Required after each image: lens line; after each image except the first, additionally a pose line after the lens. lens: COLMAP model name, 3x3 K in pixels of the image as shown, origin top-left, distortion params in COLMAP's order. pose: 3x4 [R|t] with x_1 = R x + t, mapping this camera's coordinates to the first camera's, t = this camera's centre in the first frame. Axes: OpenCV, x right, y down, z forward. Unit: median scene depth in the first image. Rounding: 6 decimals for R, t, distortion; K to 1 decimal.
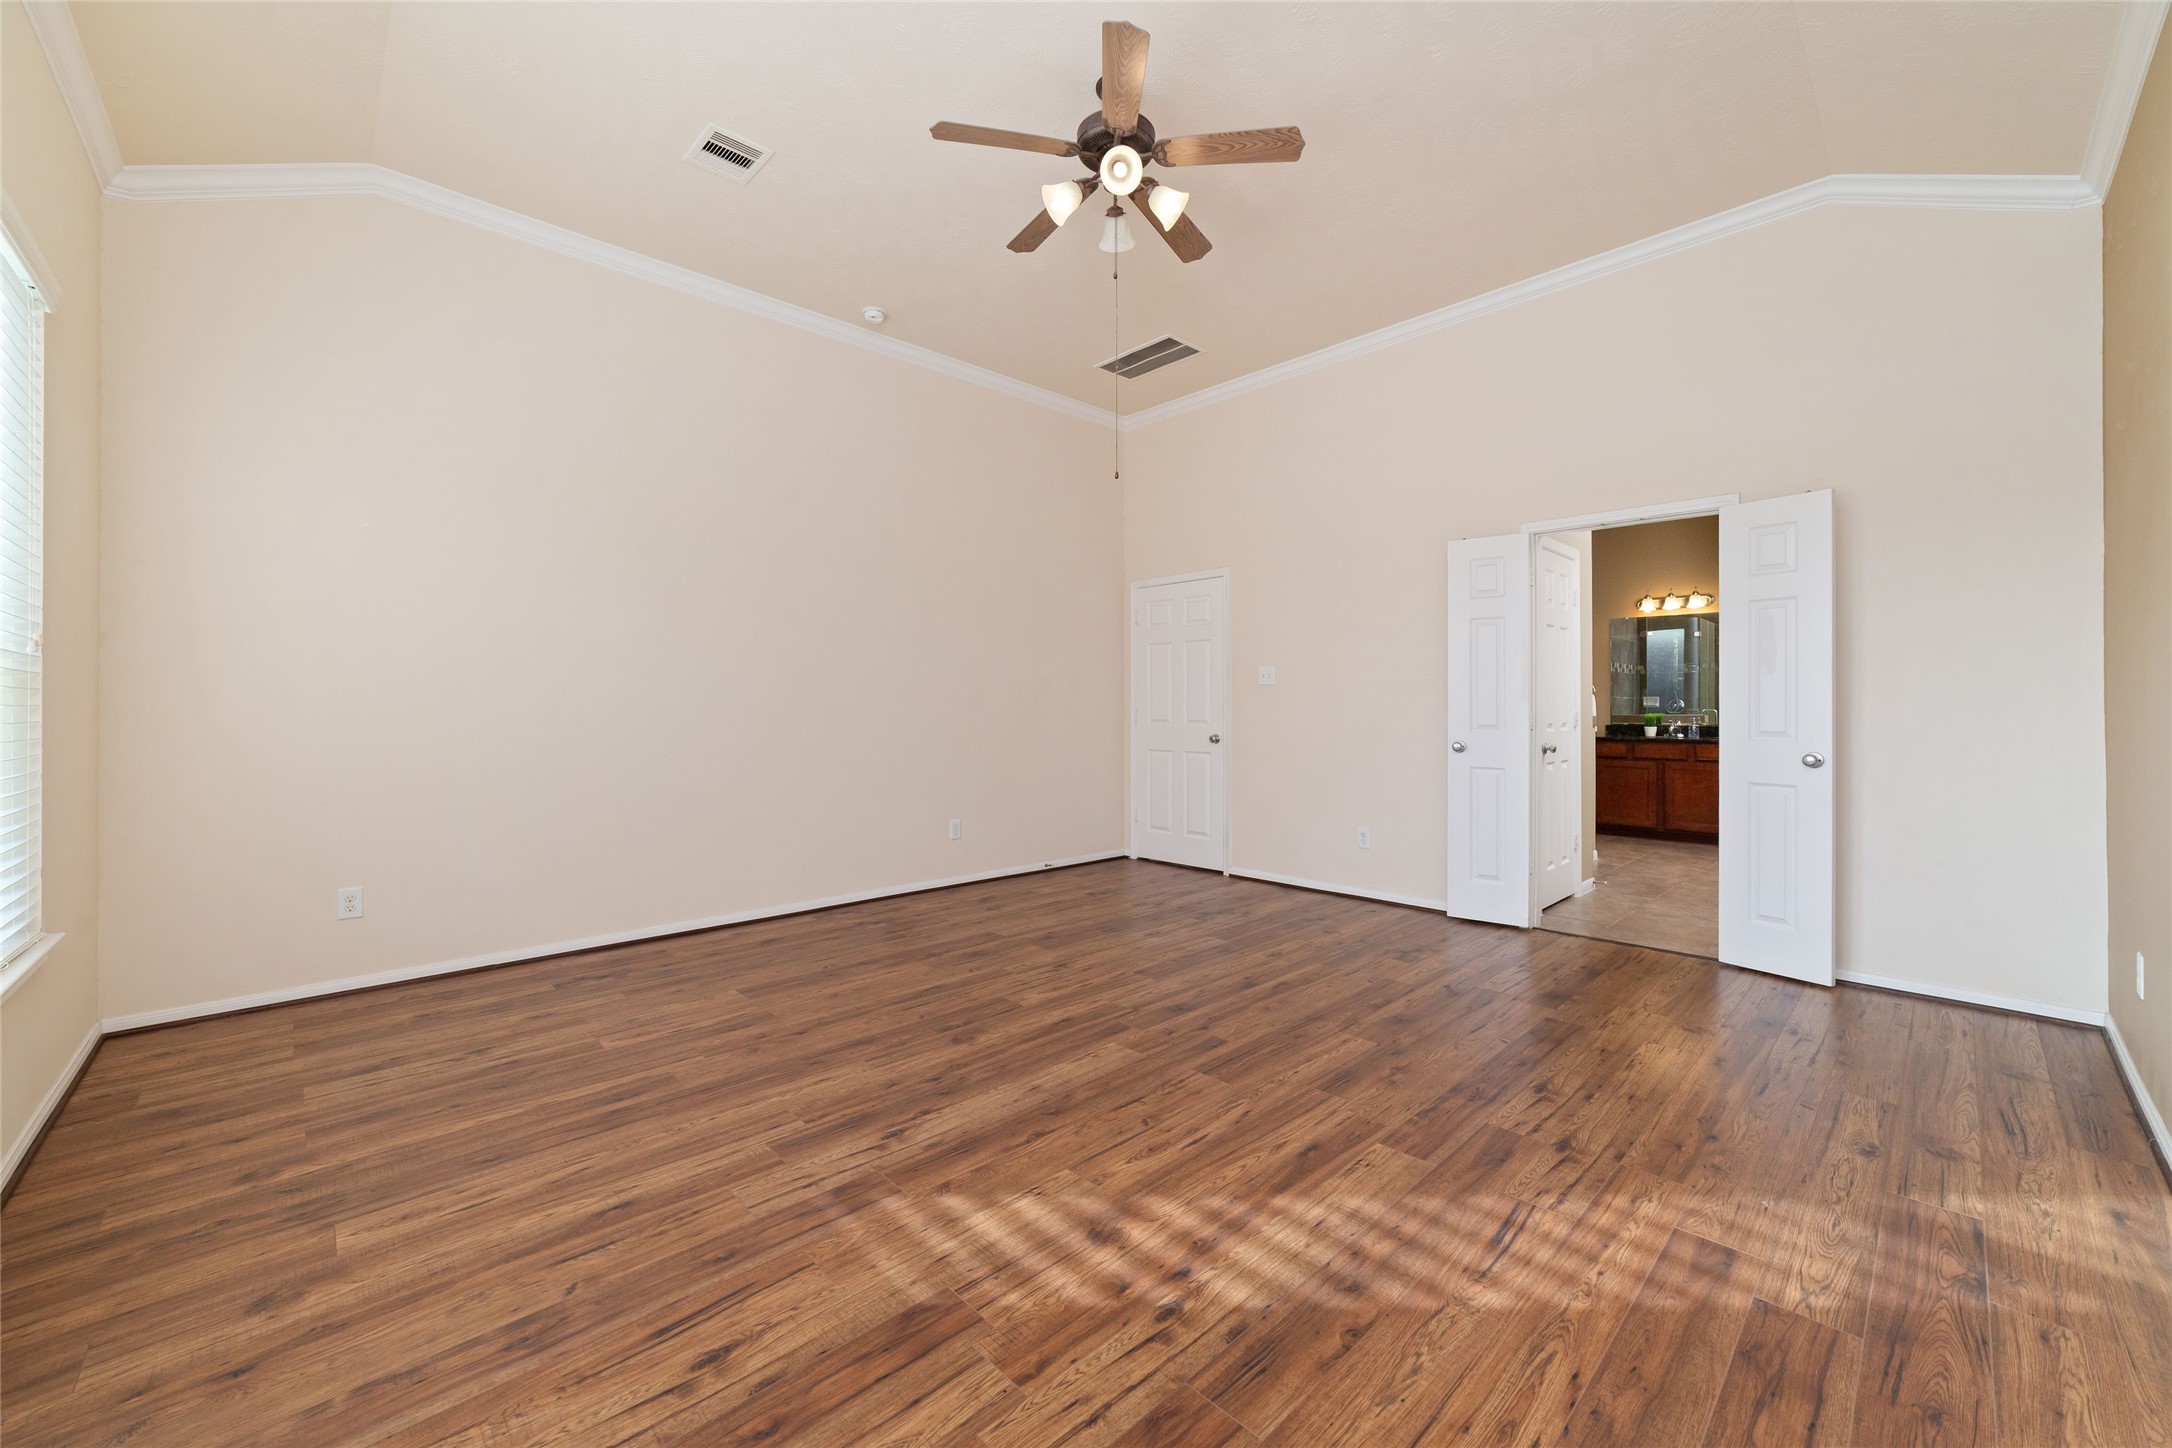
lens RADIAL K [[836.2, 0, 1086.2], [0, 836.2, 712.8], [0, 0, 1]] dist [-0.019776, 0.006012]
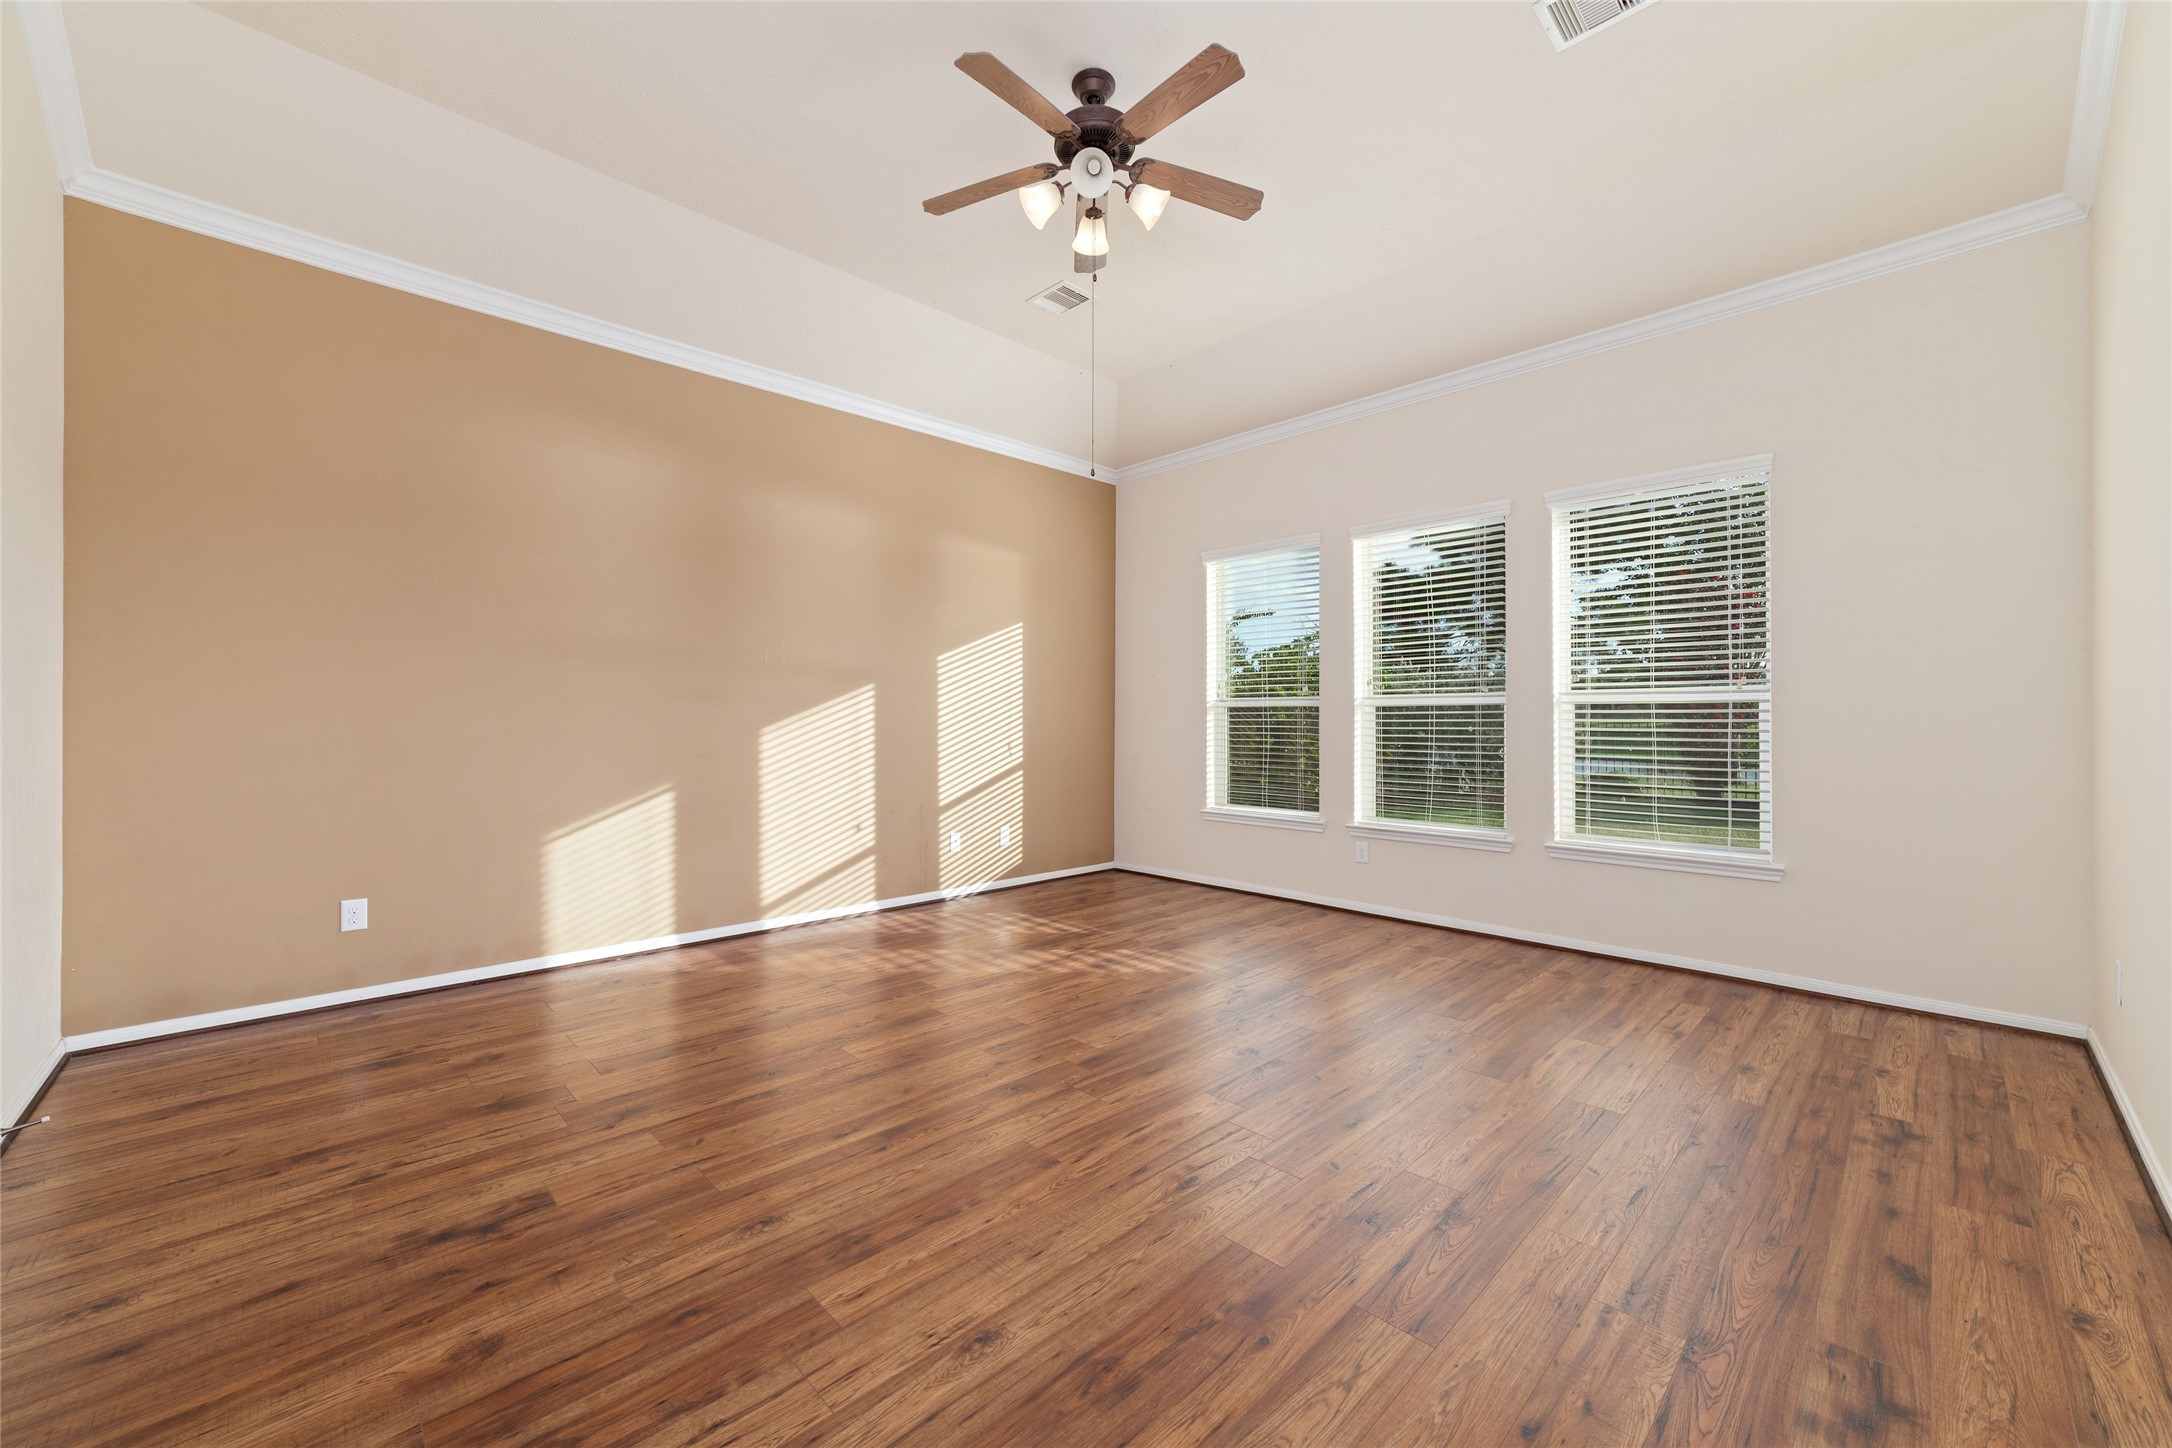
lens RADIAL K [[836.2, 0, 1084.5], [0, 836.2, 716.9], [0, 0, 1]] dist [-0.019776, 0.006012]
pose [[-0.999979, 0.001650, -0.006282, 0.052660], [0.001633, 0.999995, 0.002804, -0.013850], [0.006287, 0.002794, -0.999976, 1.982942]]
